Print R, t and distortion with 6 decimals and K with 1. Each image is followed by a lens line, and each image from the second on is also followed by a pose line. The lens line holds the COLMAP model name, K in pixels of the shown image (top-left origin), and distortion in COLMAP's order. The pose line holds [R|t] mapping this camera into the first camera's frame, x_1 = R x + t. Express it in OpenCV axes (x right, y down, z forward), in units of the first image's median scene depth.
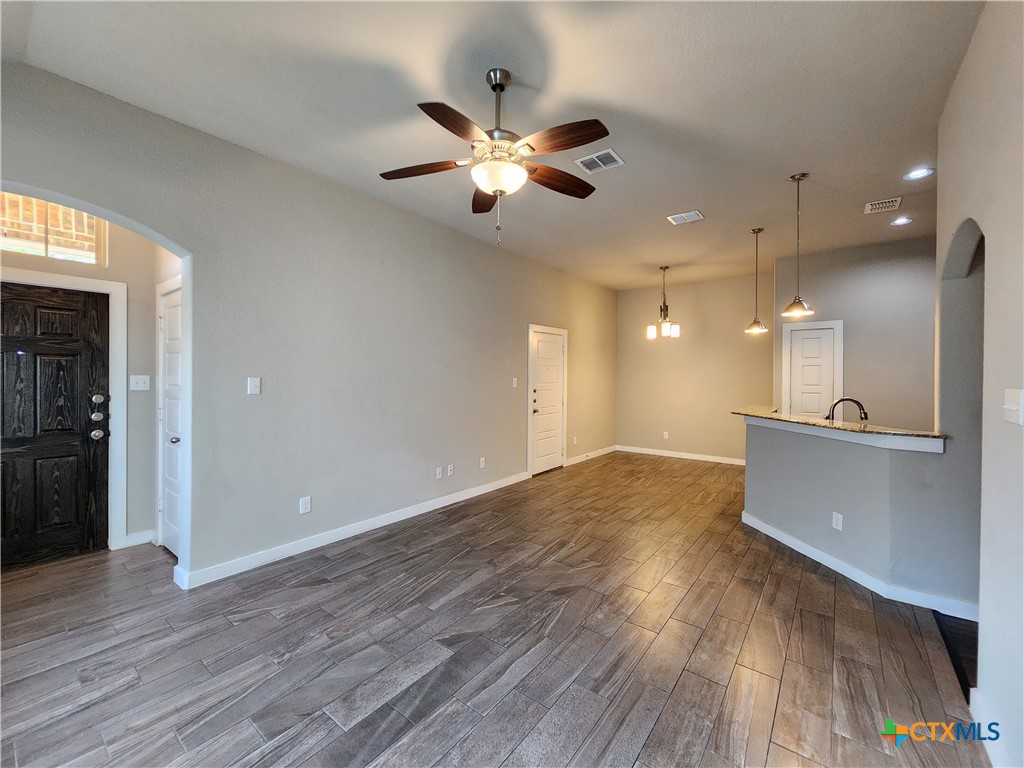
lens RADIAL K [[416.9, 0, 522.0], [0, 416.9, 381.2], [0, 0, 1]] dist [0.002870, -0.002235]
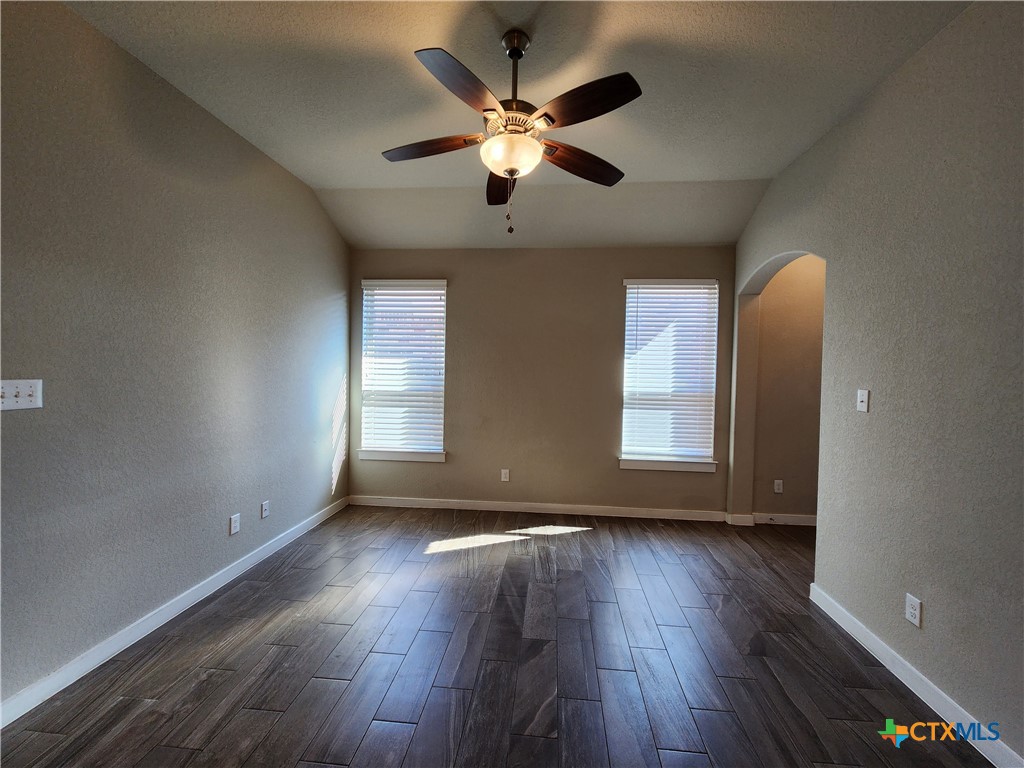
lens RADIAL K [[416.9, 0, 521.0], [0, 416.9, 382.0], [0, 0, 1]] dist [0.002870, -0.002235]
pose [[-0.844172, -0.005386, -0.536045, 0.289293], [-0.032288, 0.998645, 0.040813, -0.033321], [0.535099, 0.051761, -0.843202, 1.286342]]
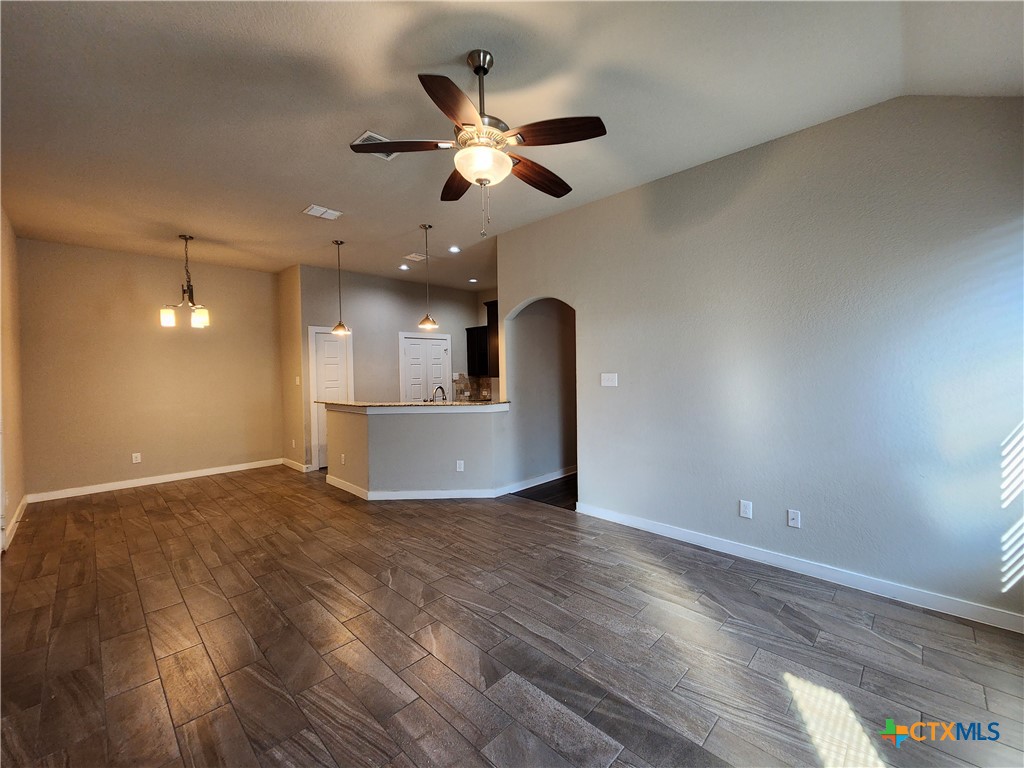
lens RADIAL K [[416.9, 0, 521.0], [0, 416.9, 378.5], [0, 0, 1]] dist [0.002870, -0.002235]
pose [[0.112943, -0.025669, 0.993270, -0.732909], [0.030200, 0.999293, 0.022391, -0.013444], [-0.993142, 0.027467, 0.113638, 0.590374]]
